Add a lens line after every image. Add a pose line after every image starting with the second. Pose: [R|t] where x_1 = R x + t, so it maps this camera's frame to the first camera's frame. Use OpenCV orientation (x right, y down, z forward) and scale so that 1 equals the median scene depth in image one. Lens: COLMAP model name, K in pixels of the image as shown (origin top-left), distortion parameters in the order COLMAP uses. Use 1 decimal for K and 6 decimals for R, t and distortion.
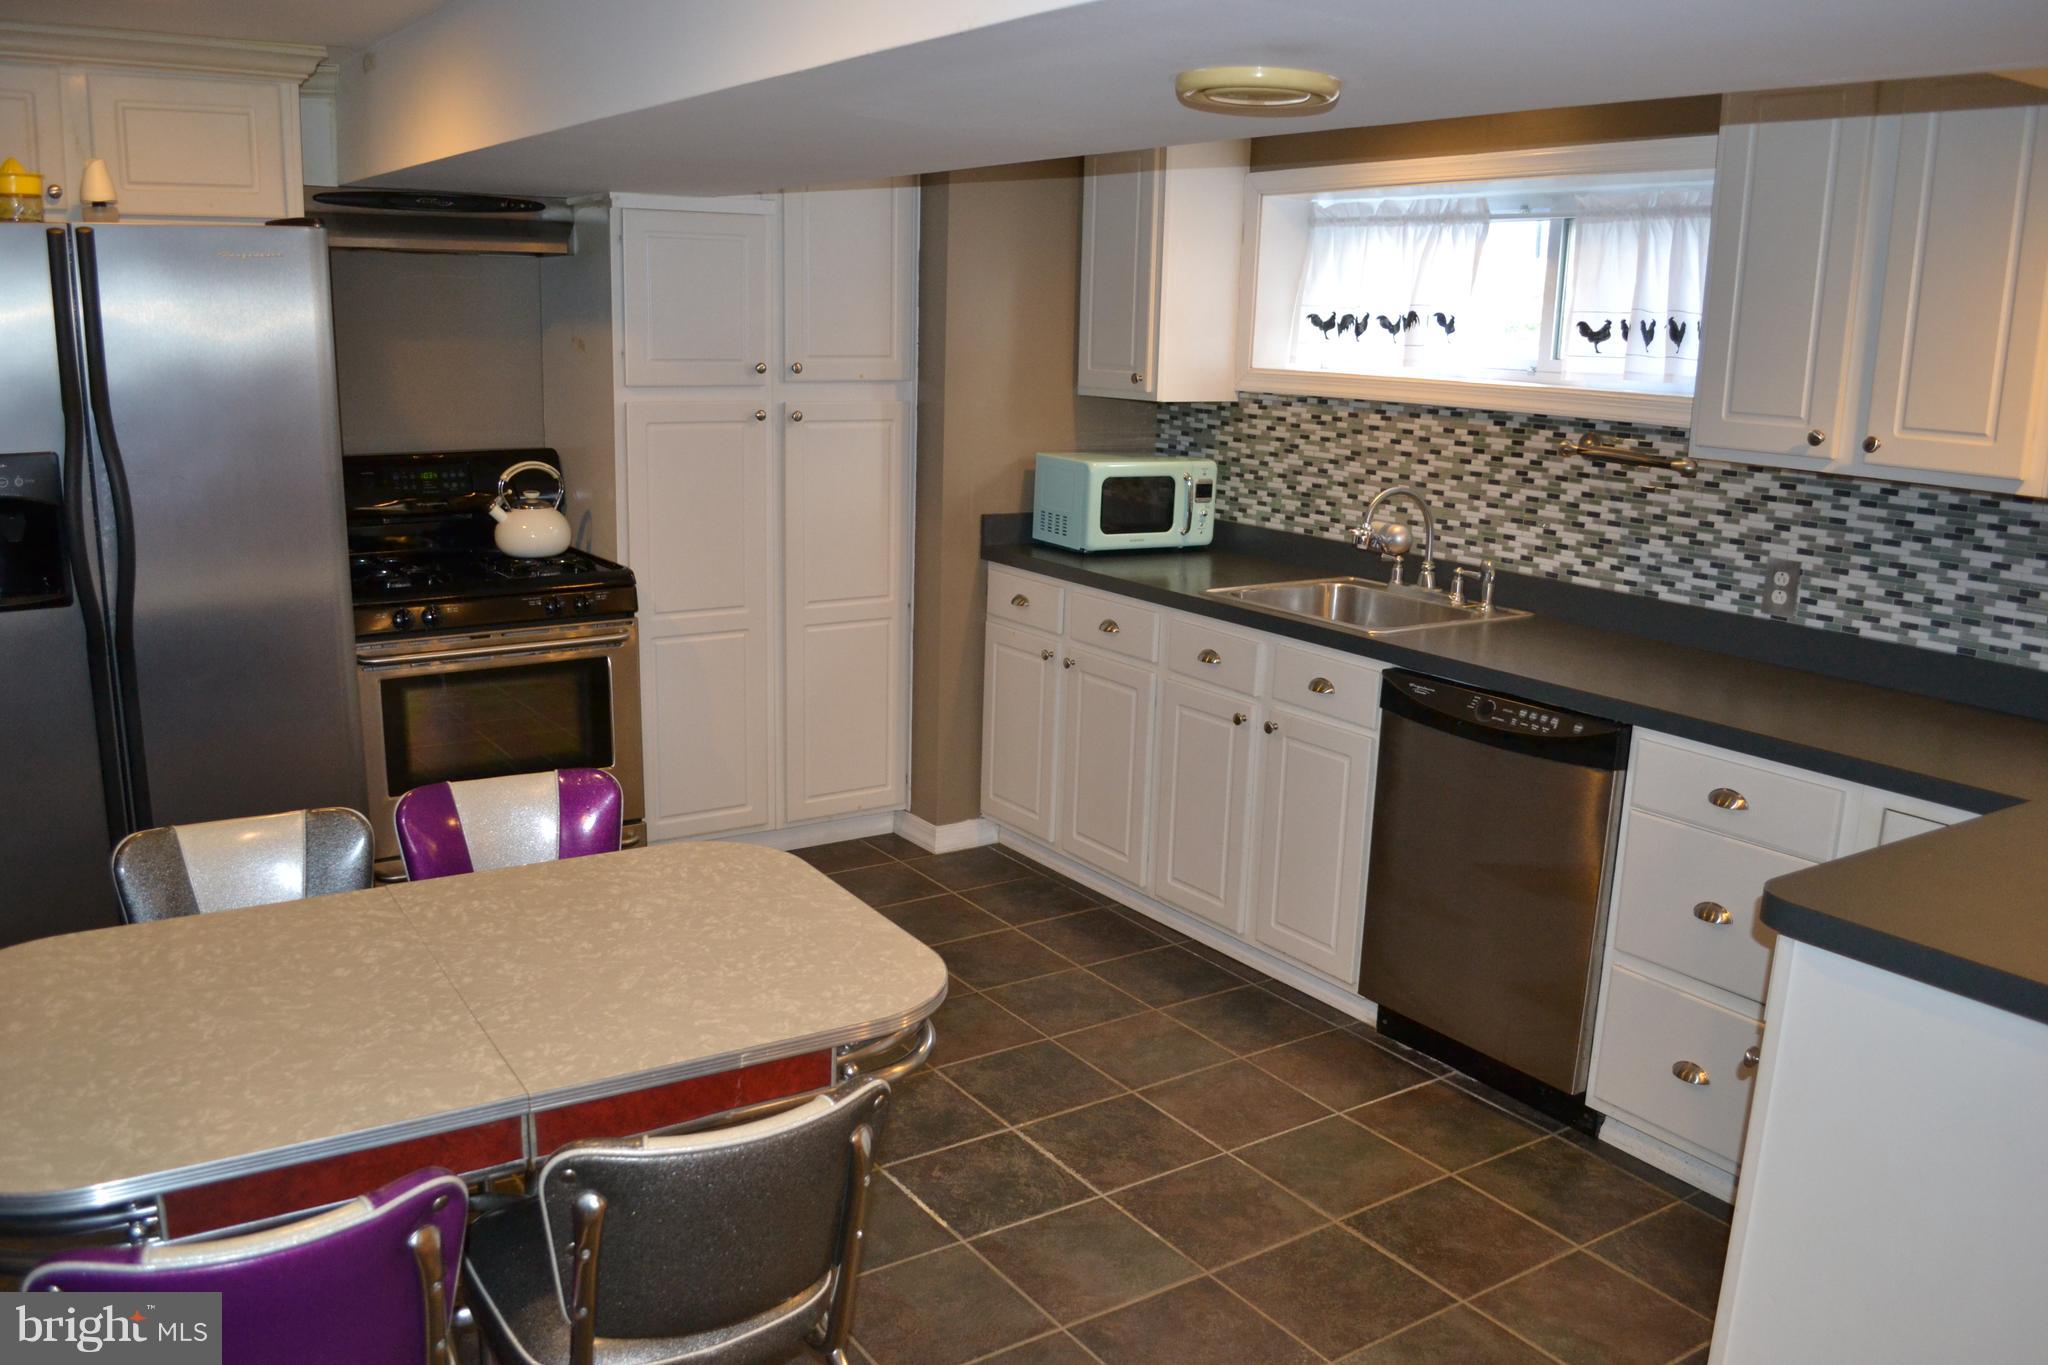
lens RADIAL K [[1638.1, 0, 1018.4], [0, 1638.1, 709.7], [0, 0, 1]] dist [-0.083189, 0.009467]
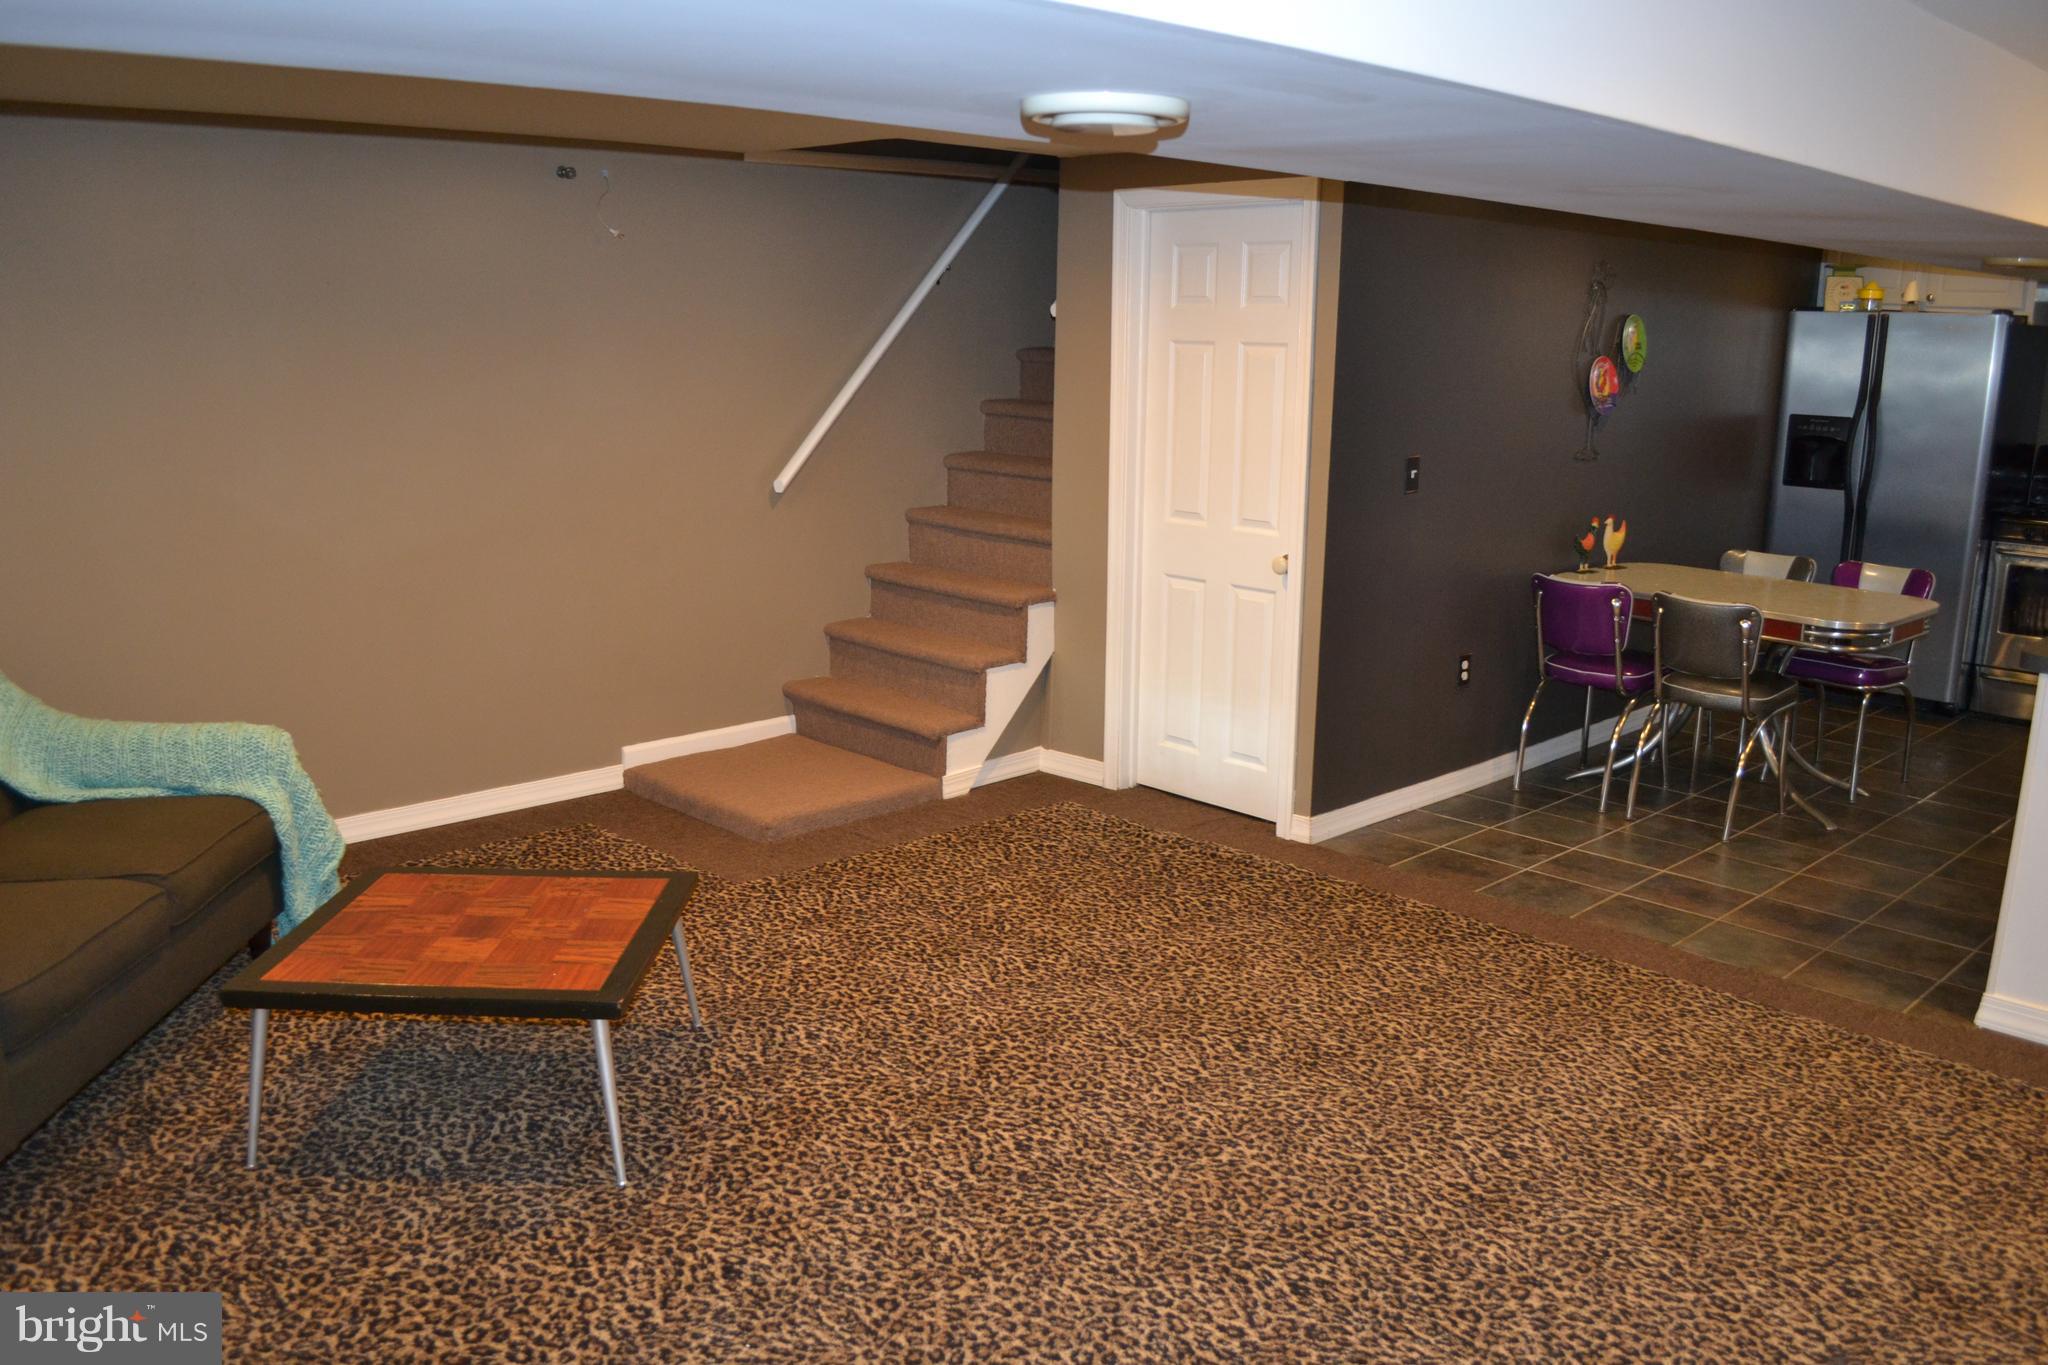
lens RADIAL K [[1638.1, 0, 1001.5], [0, 1638.1, 710.1], [0, 0, 1]] dist [-0.083189, 0.009467]
pose [[0.168467, 0.207254, -0.963672, 1.107117], [-0.239115, 0.957037, 0.164026, 0.111327], [0.956265, 0.202796, 0.210787, -0.387838]]
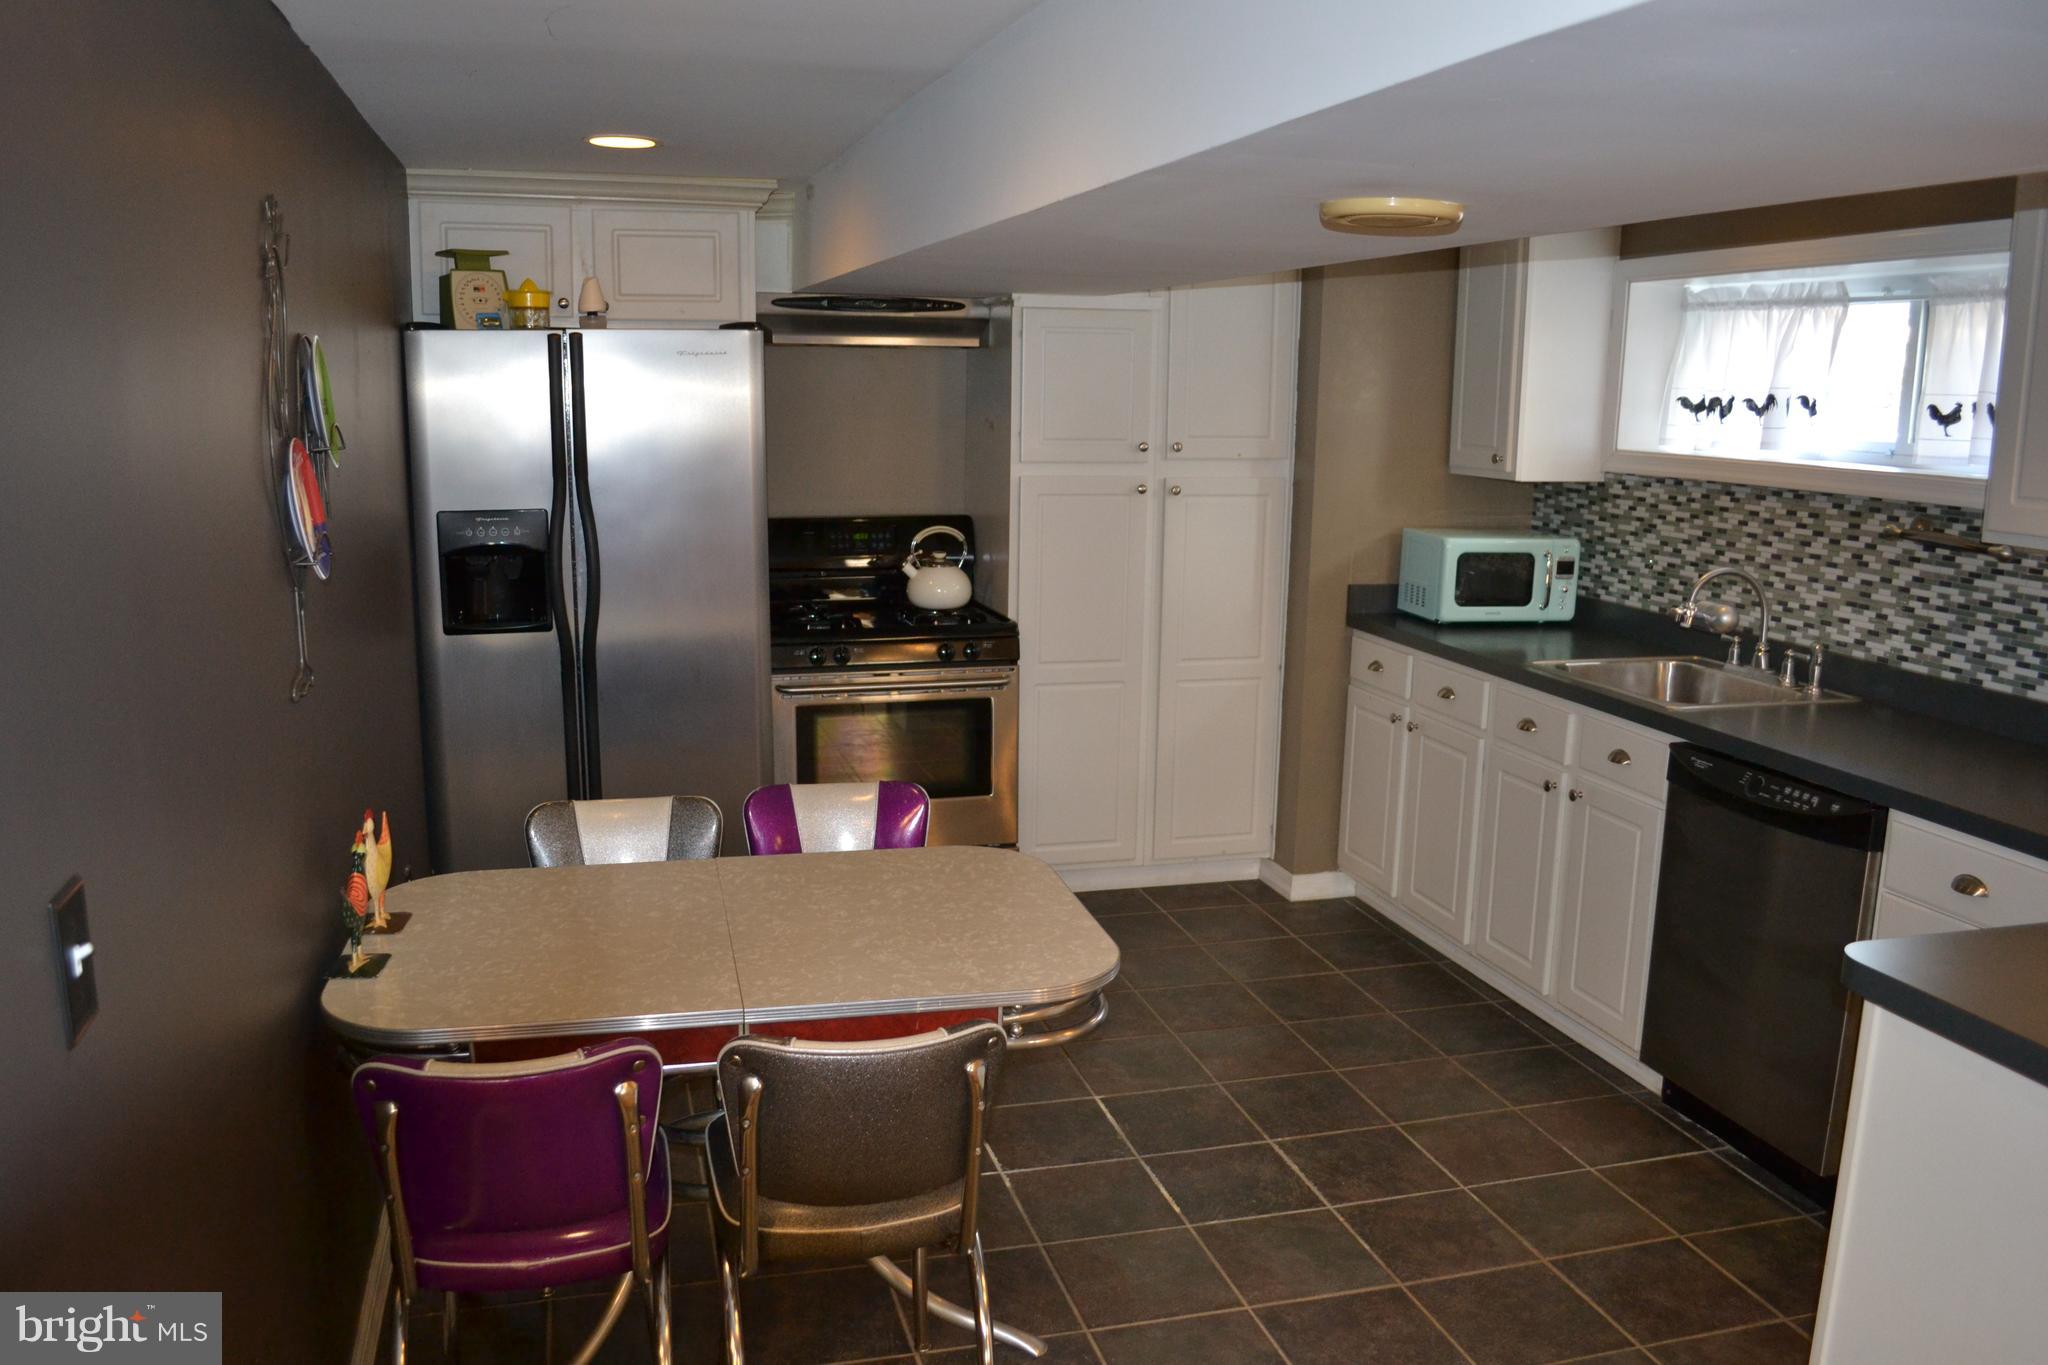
lens RADIAL K [[1638.1, 0, 1023.1], [0, 1638.1, 706.8], [0, 0, 1]] dist [-0.083189, 0.009467]
pose [[0.947772, 0.049802, -0.315037, 0.136783], [-0.063824, 0.997370, -0.034344, 0.011760], [0.312498, 0.052657, 0.948458, -0.081335]]
